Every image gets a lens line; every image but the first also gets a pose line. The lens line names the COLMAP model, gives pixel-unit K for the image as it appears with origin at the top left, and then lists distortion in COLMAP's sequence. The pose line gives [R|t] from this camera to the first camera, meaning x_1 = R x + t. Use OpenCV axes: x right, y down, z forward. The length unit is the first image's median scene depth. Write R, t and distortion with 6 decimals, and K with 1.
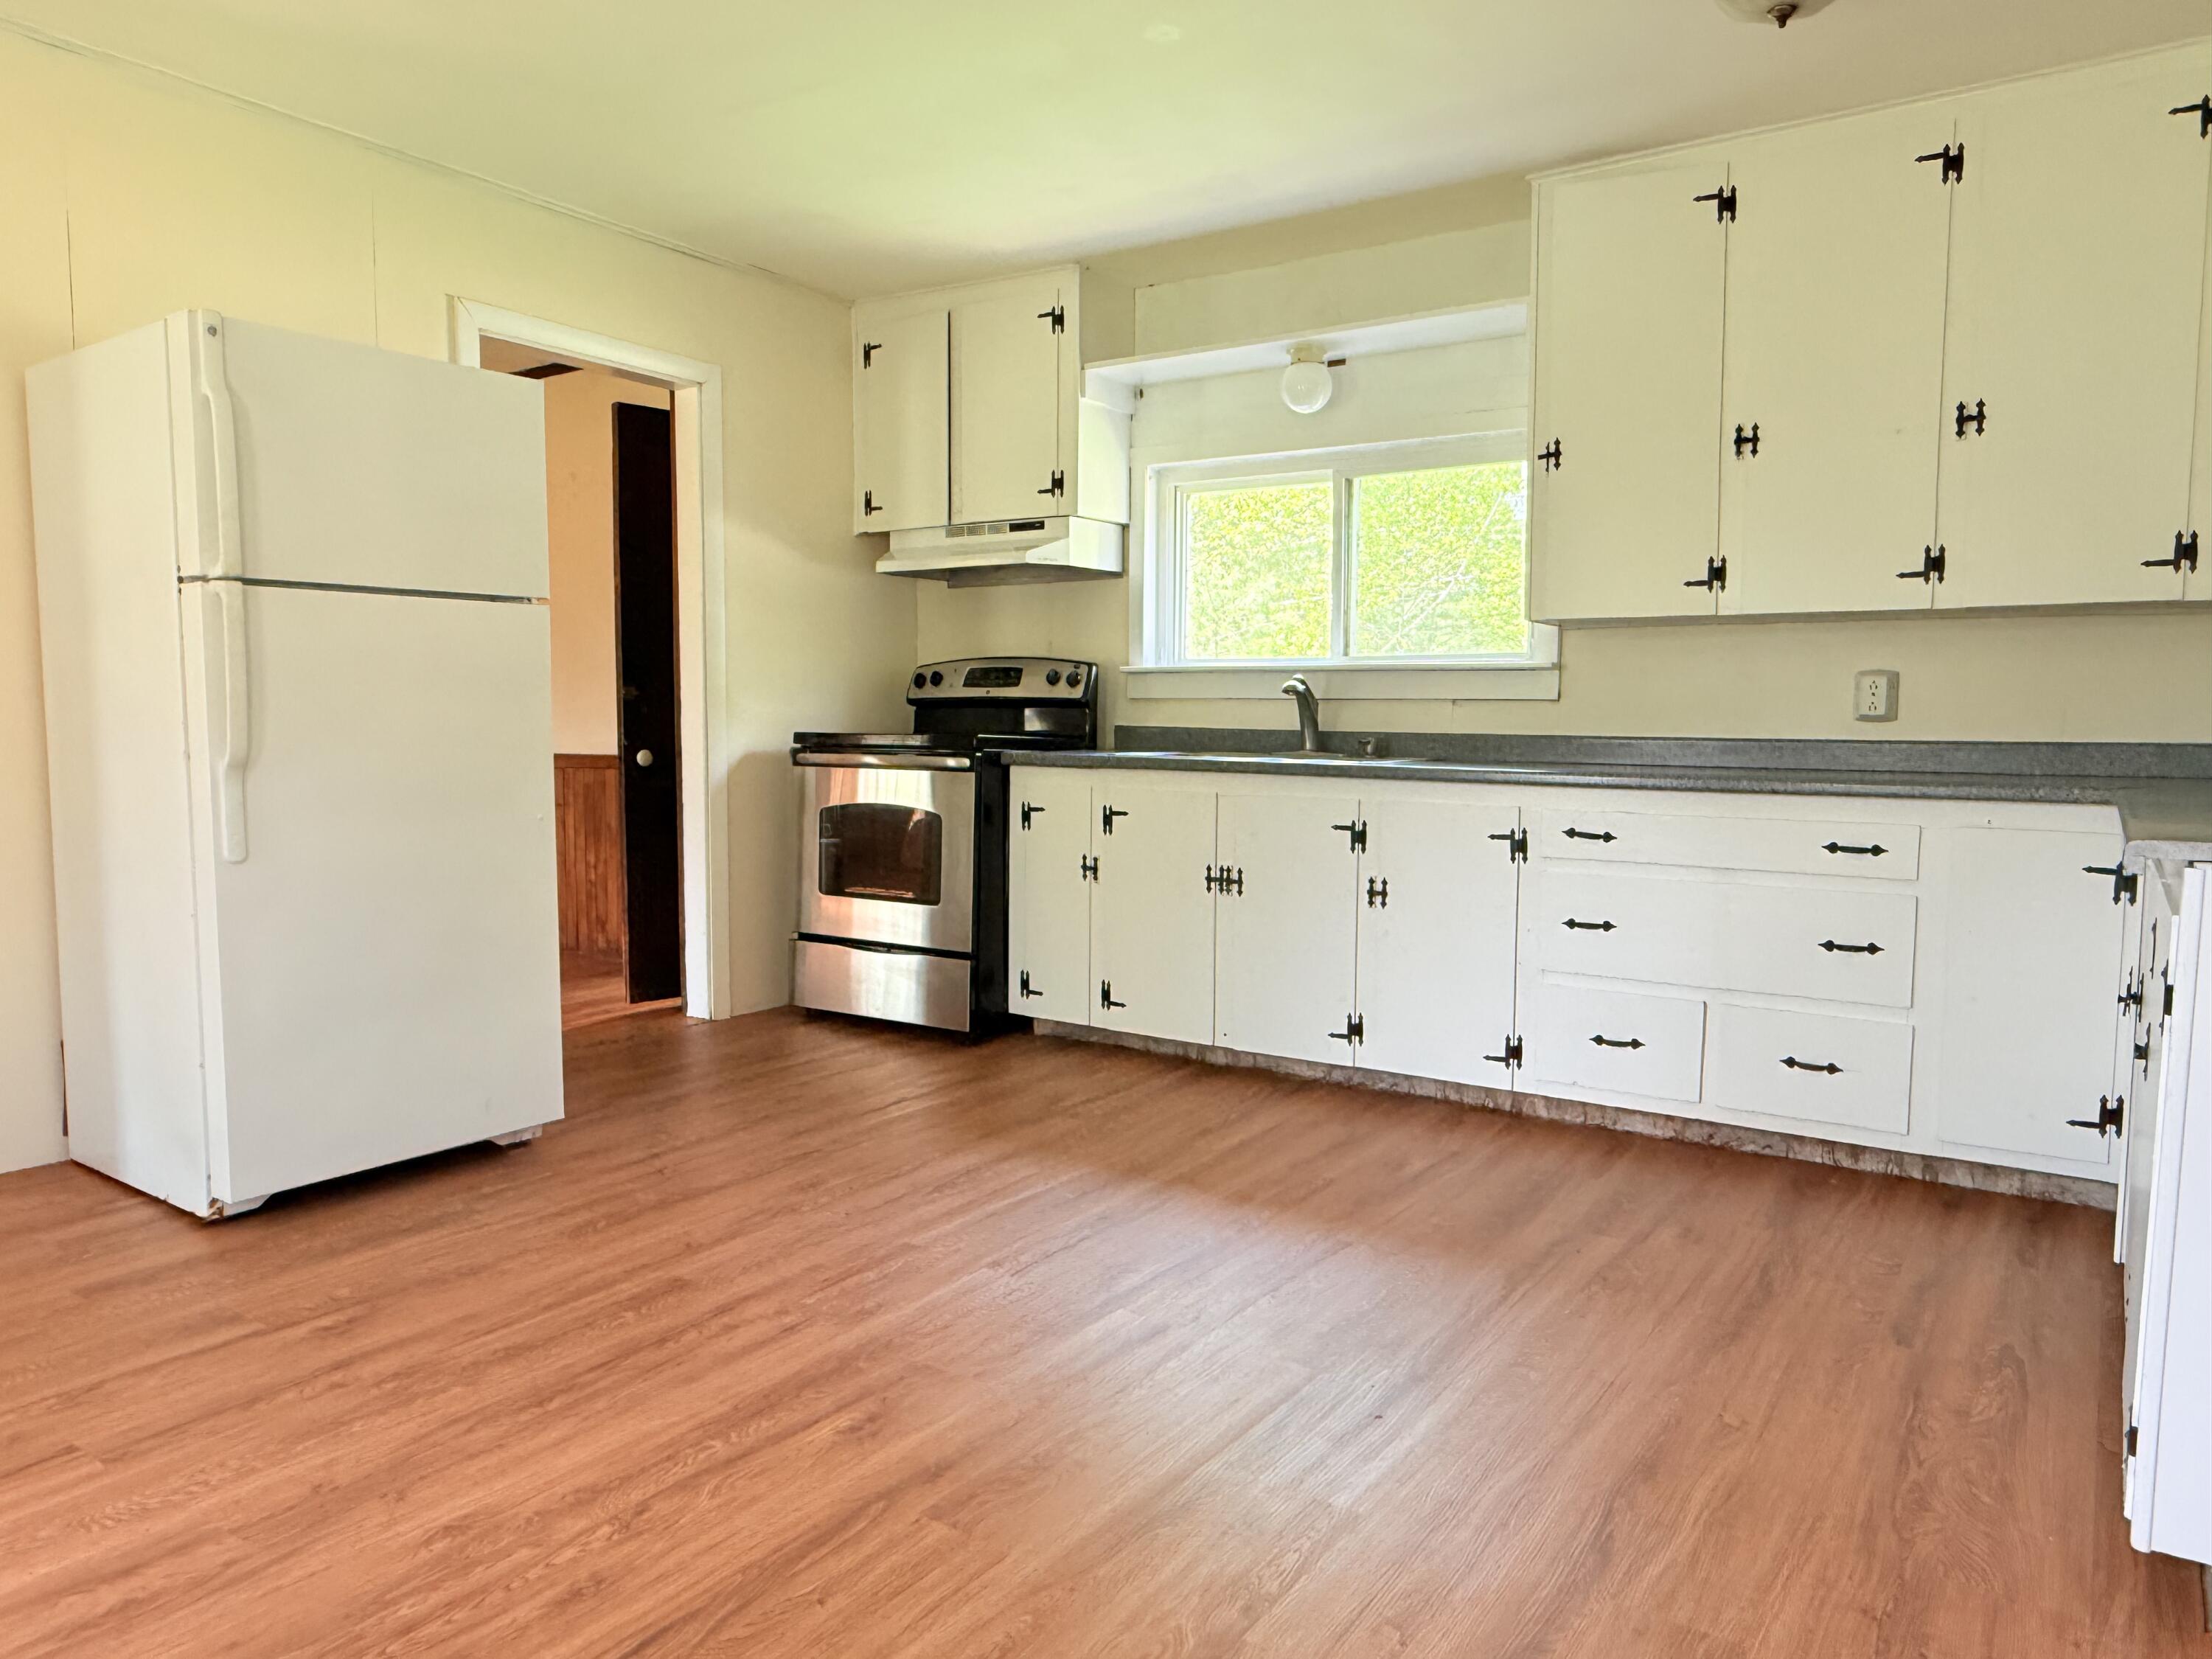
lens RADIAL K [[1481.8, 0, 1102.1], [0, 1481.8, 830.9], [0, 0, 1]] dist [-0.000274, 0.002991]
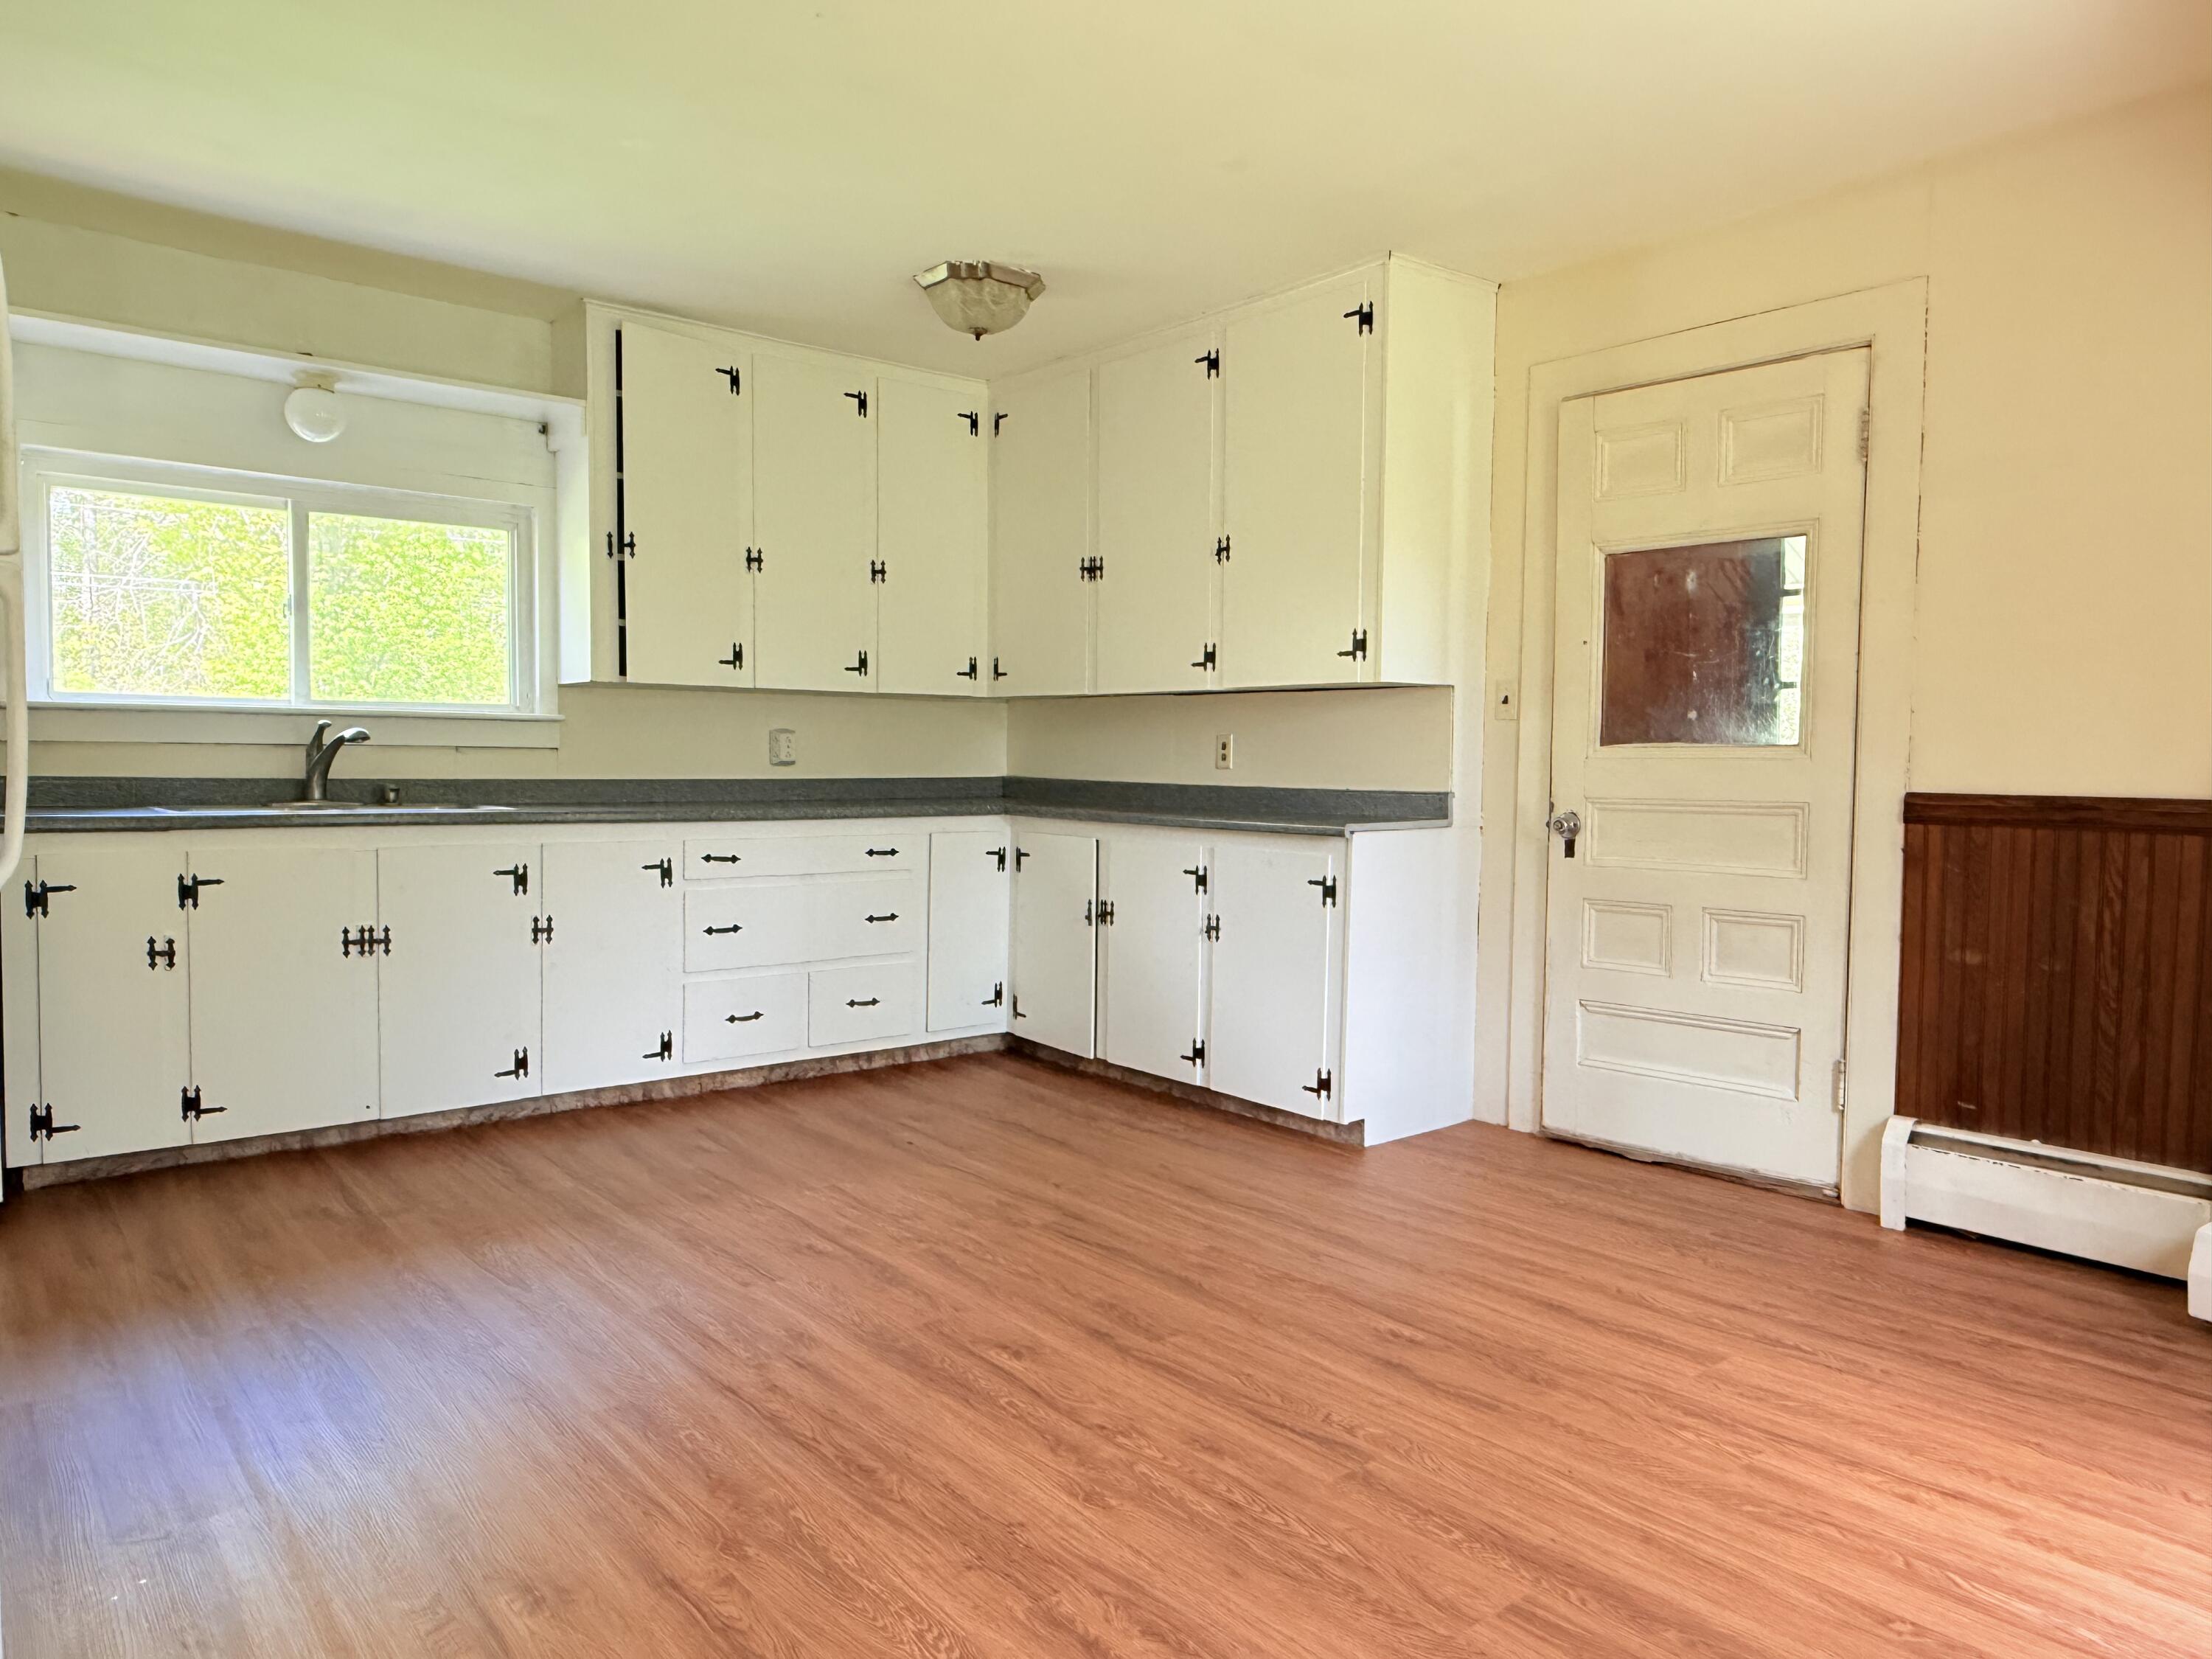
lens RADIAL K [[1481.8, 0, 1100.0], [0, 1481.8, 829.6], [0, 0, 1]] dist [-0.000274, 0.002991]
pose [[0.268806, -0.053515, 0.961707, -0.797132], [0.068151, 0.997010, 0.036430, -0.045871], [-0.960780, 0.055749, 0.271649, 0.343127]]
